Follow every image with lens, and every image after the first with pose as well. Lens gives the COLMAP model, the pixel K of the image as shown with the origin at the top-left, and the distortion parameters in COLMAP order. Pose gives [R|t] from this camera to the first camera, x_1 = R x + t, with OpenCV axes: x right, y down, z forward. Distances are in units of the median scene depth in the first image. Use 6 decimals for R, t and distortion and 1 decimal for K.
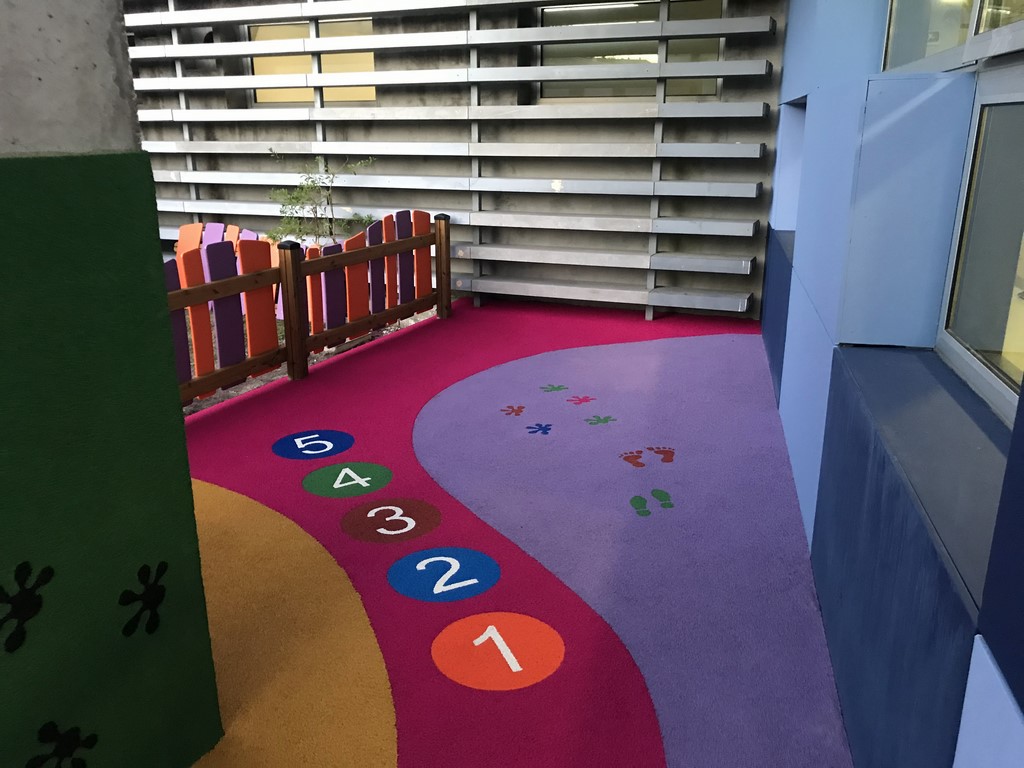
lens RADIAL K [[842.1, 0, 512.0], [0, 842.1, 384.0], [0, 0, 1]] dist [0.154322, -0.569657]
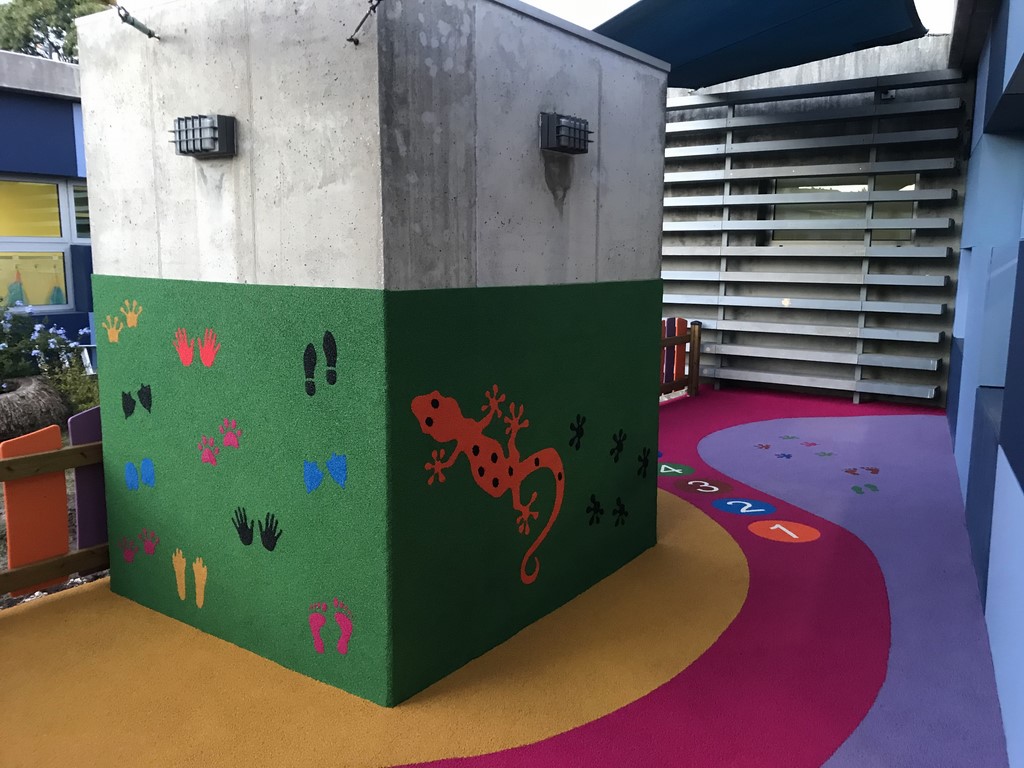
lens RADIAL K [[853.7, 0, 477.3], [0, 853.7, 379.6], [0, 0, 1]] dist [-0.002024, -0.061878]
pose [[0.970169, 0.042278, -0.238716, -0.097772], [-0.076316, 0.987875, -0.135199, 0.115016], [0.230105, 0.149383, 0.961632, -0.428118]]
